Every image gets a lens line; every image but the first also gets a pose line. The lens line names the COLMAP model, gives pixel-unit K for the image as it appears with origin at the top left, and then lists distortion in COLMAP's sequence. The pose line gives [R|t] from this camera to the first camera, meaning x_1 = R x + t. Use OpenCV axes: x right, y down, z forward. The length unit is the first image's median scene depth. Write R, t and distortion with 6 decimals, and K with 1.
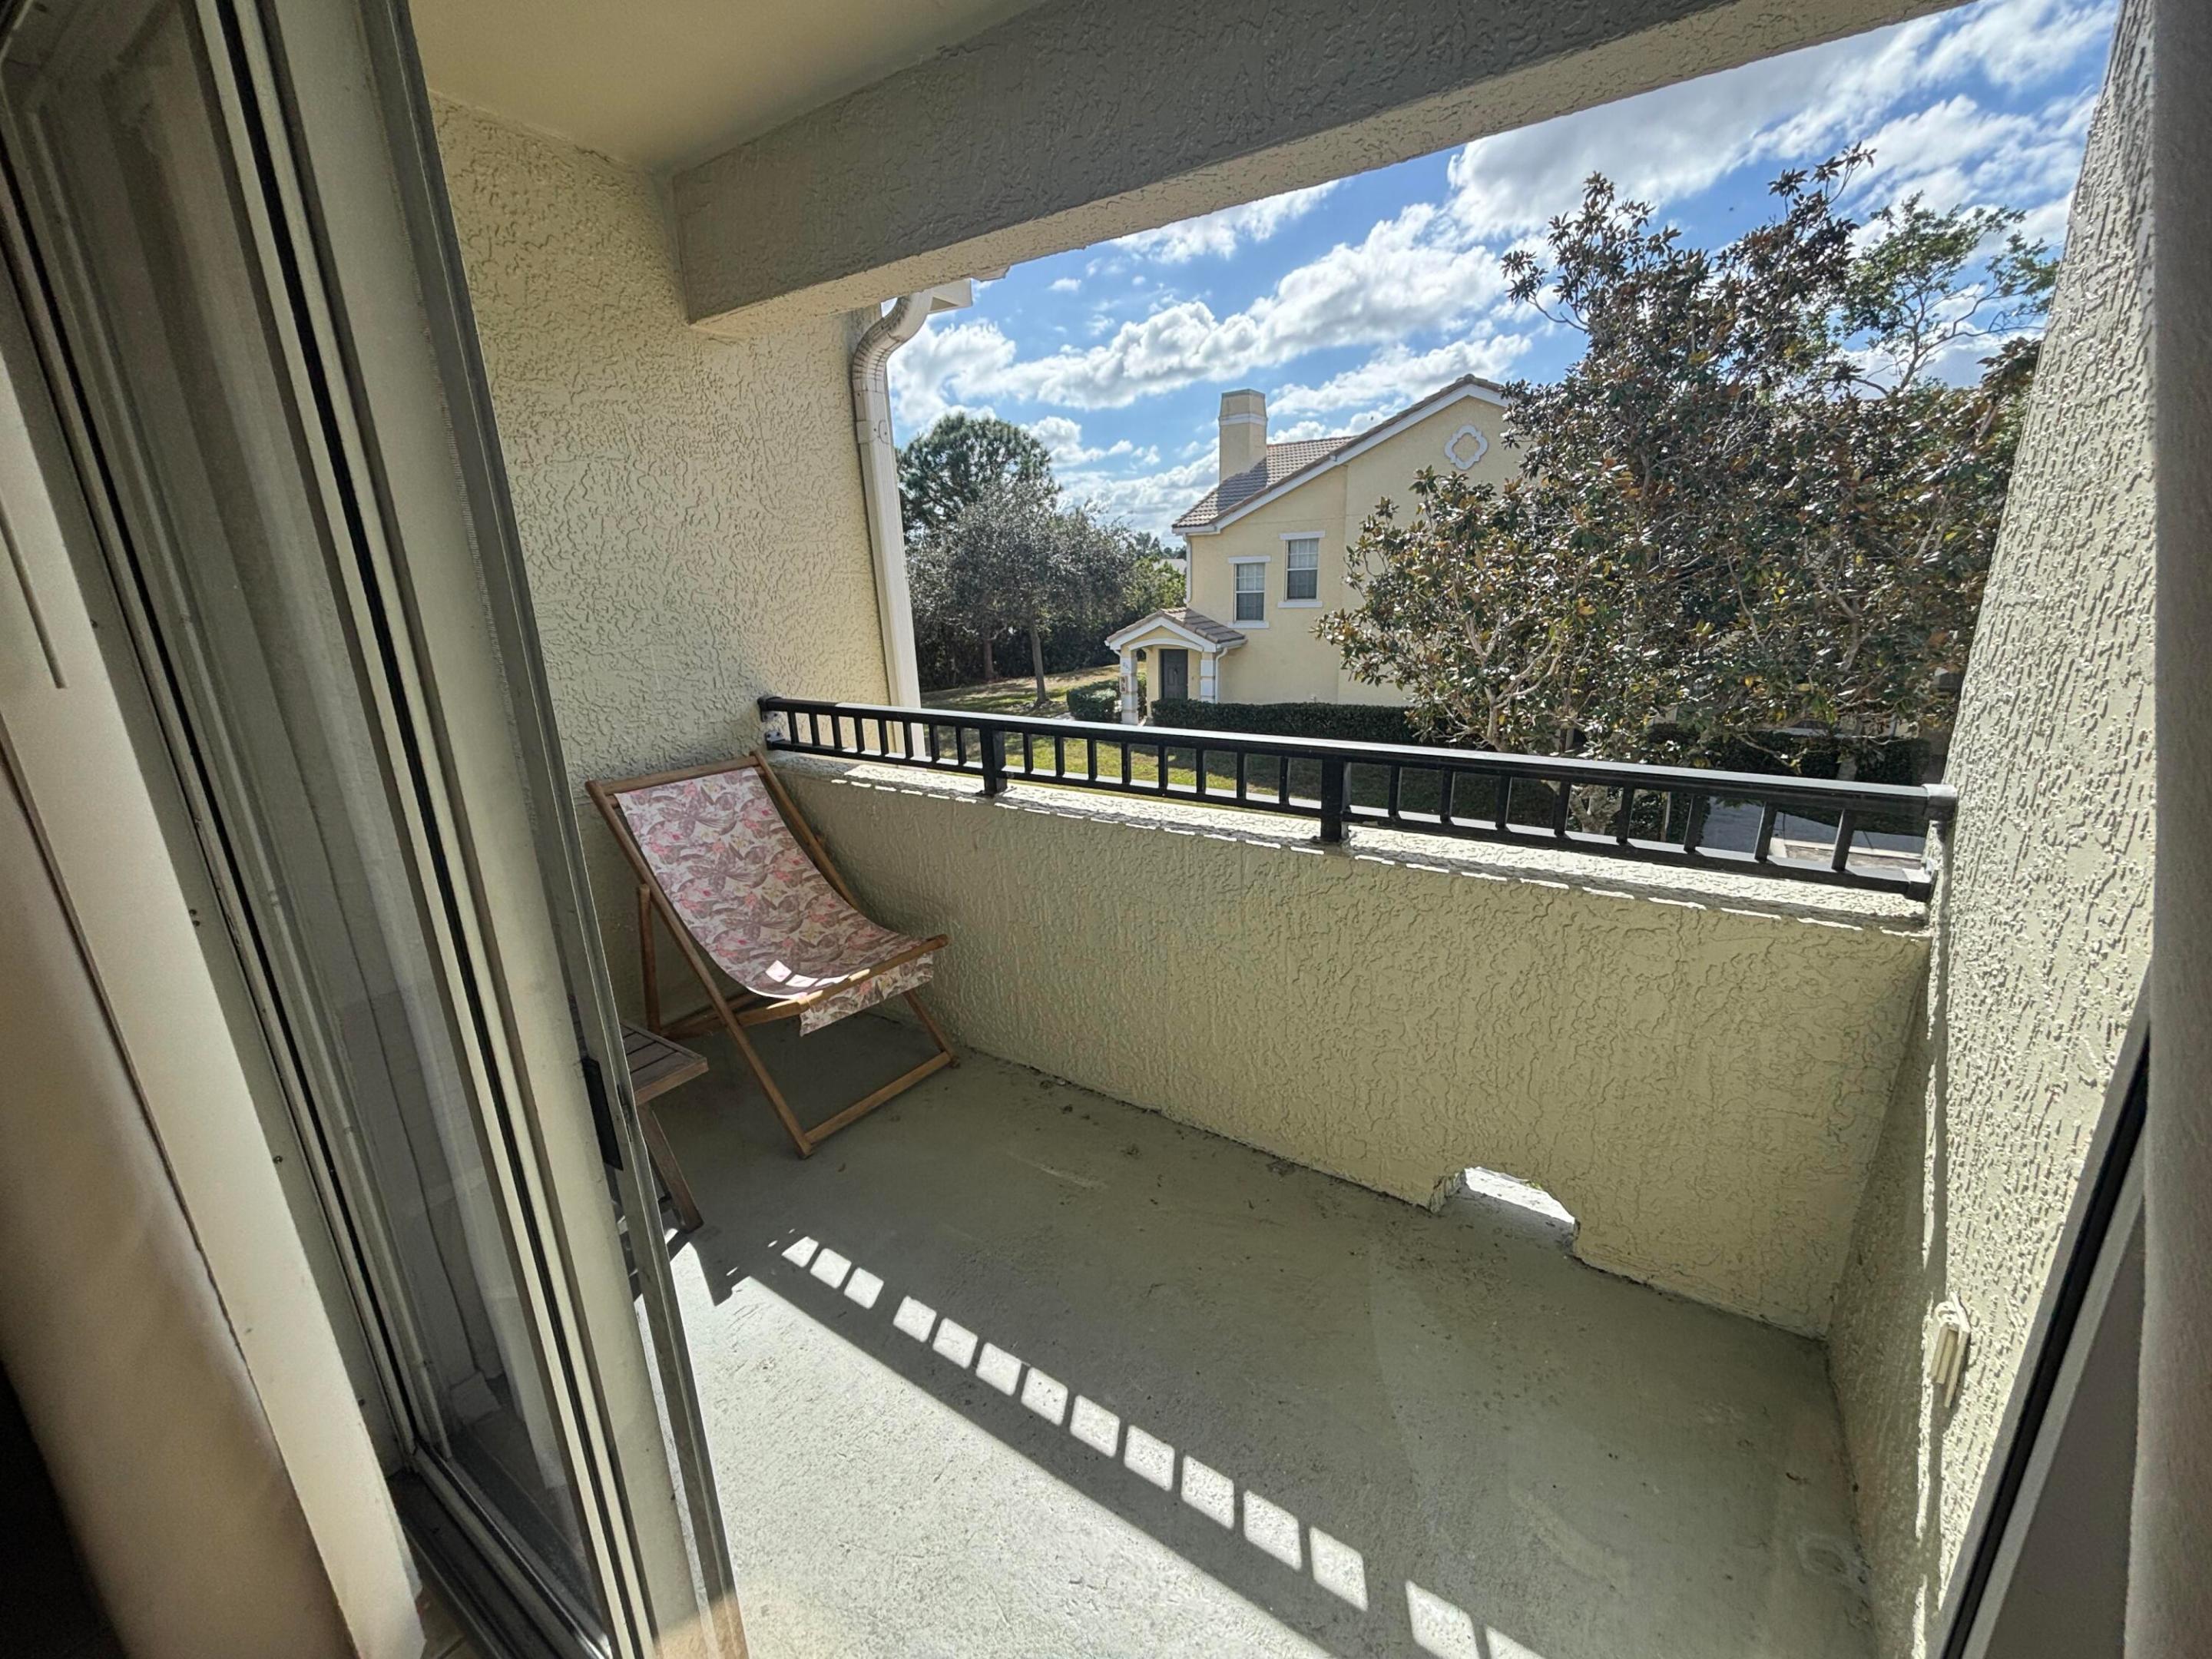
lens RADIAL K [[886.3, 0, 1106.0], [0, 886.3, 829.5], [0, 0, 1]] dist [-0.017369, 0.005534]
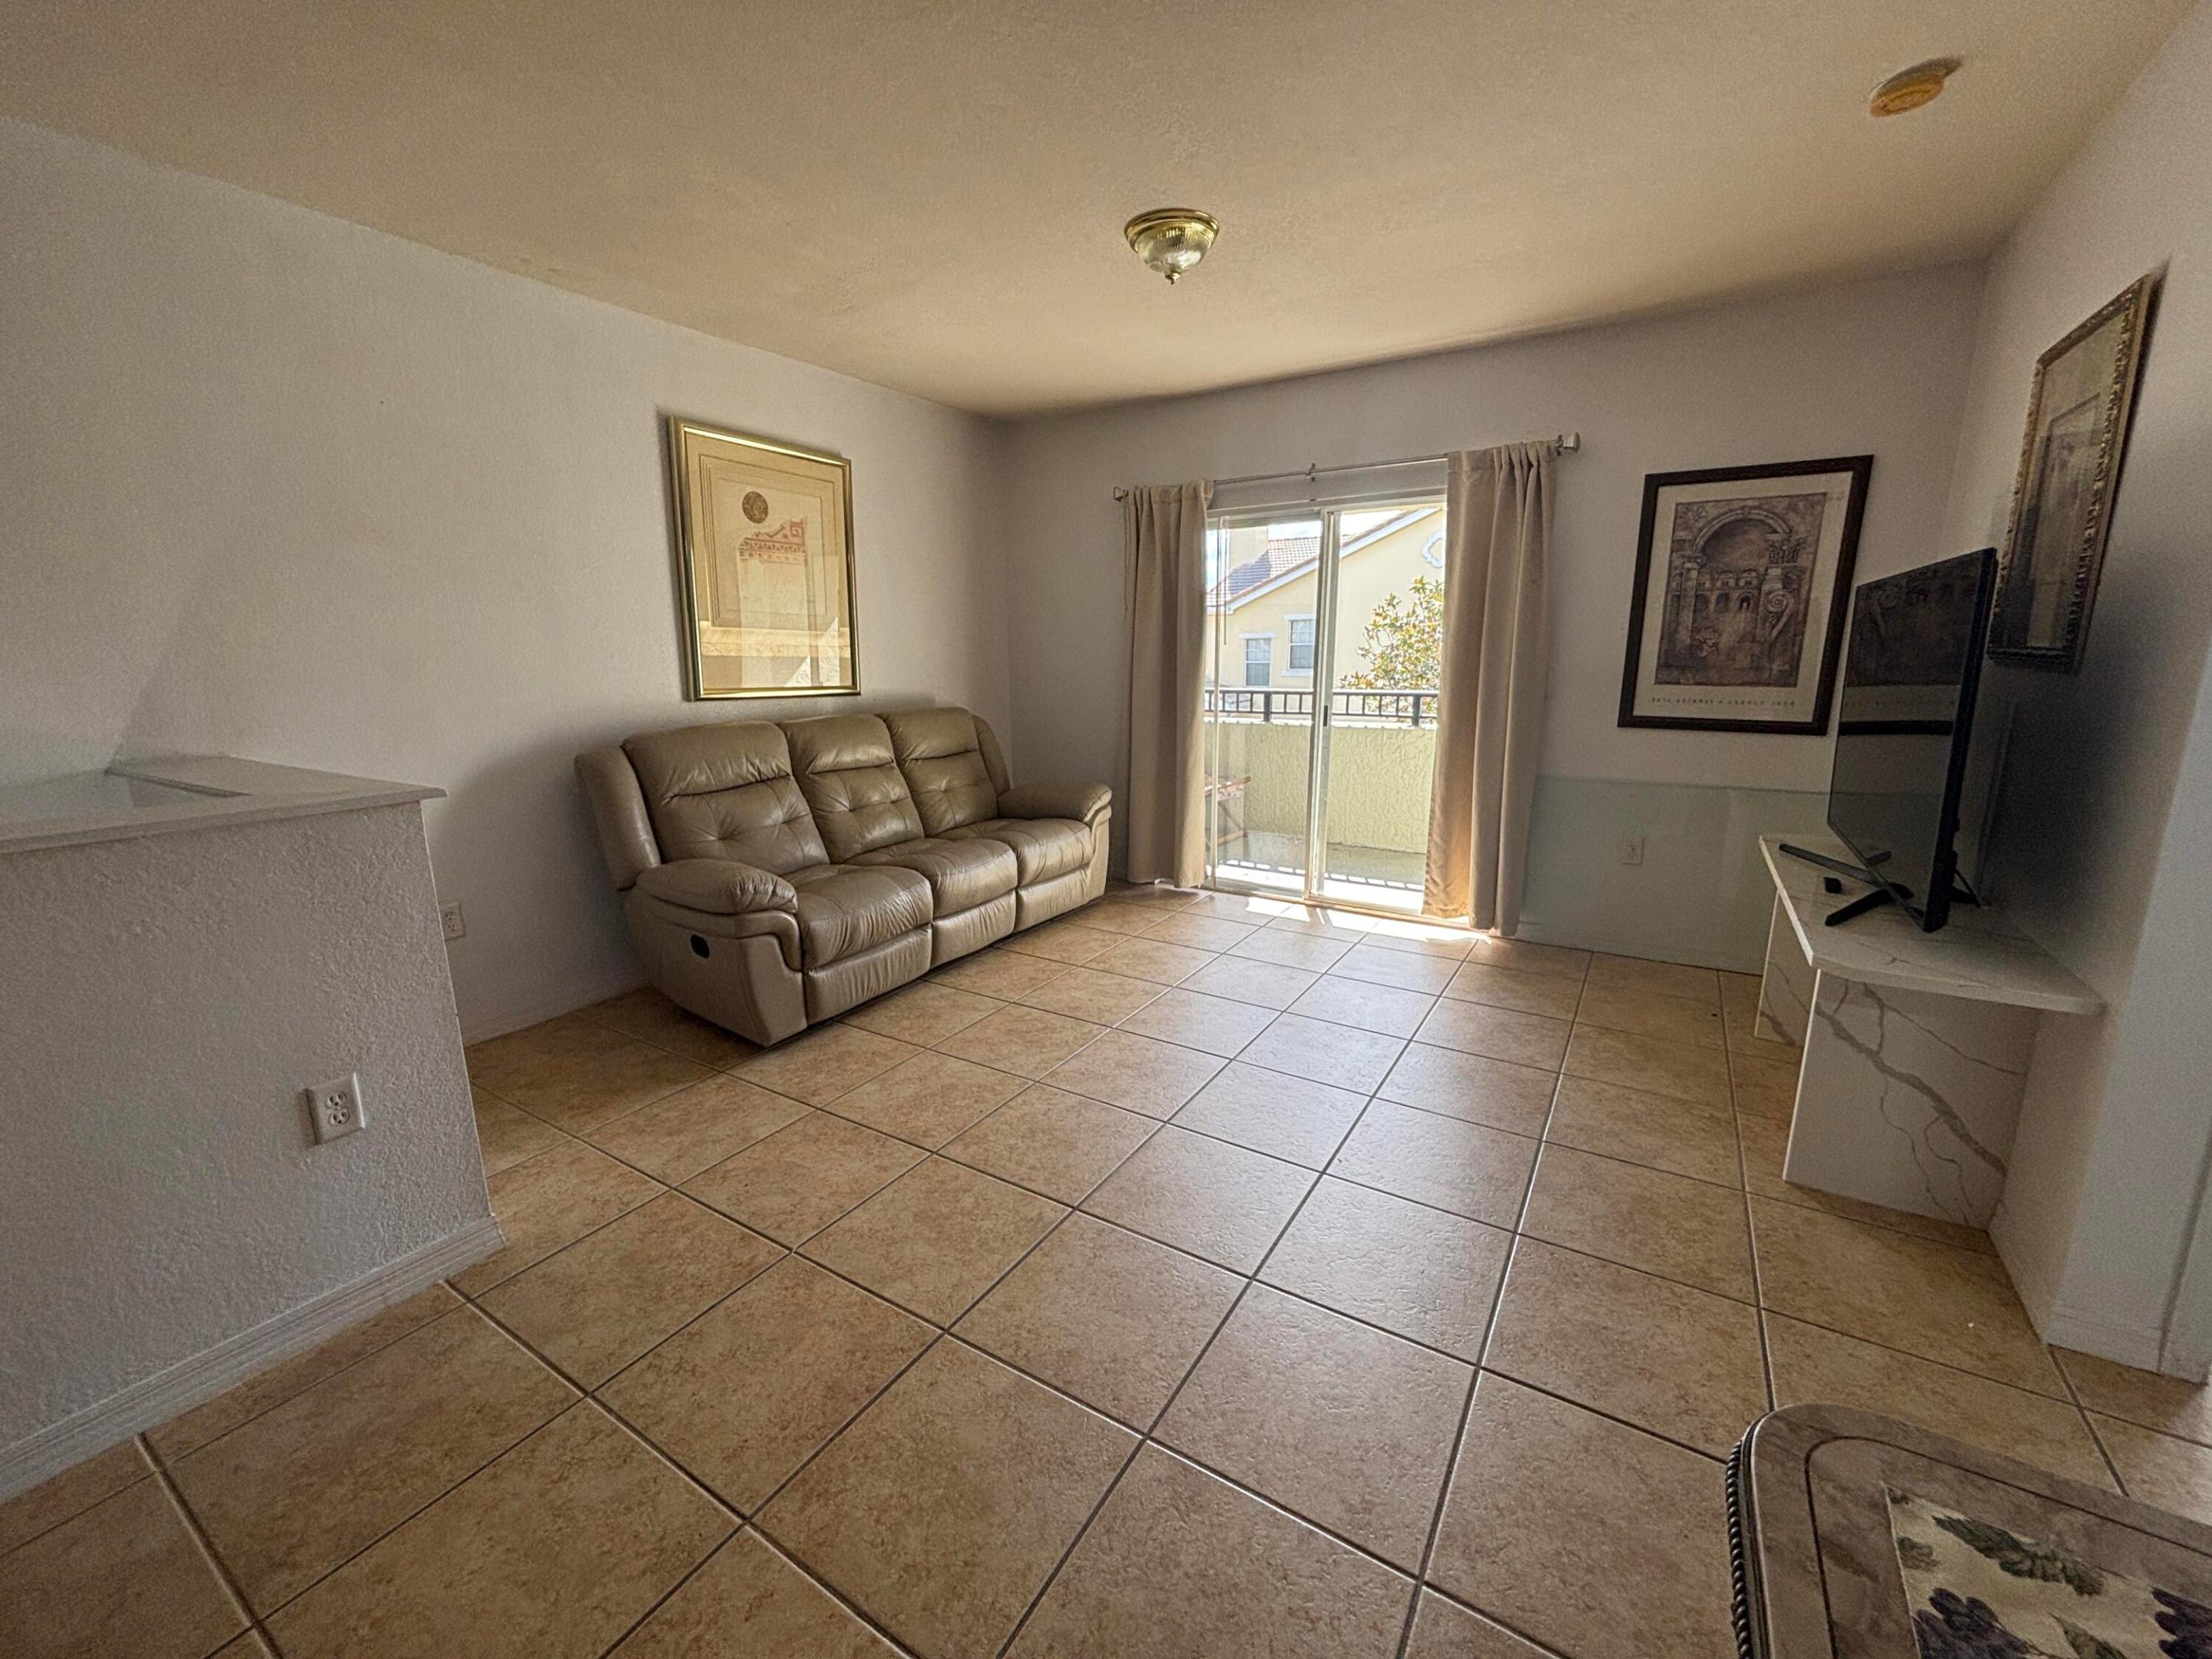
lens RADIAL K [[886.3, 0, 1106.0], [0, 886.3, 829.5], [0, 0, 1]] dist [-0.017369, 0.005534]
pose [[0.999284, 0.023887, 0.029353, -0.182997], [-0.021547, 0.996751, -0.077615, 0.131387], [-0.031111, 0.076927, 0.996551, -0.399682]]
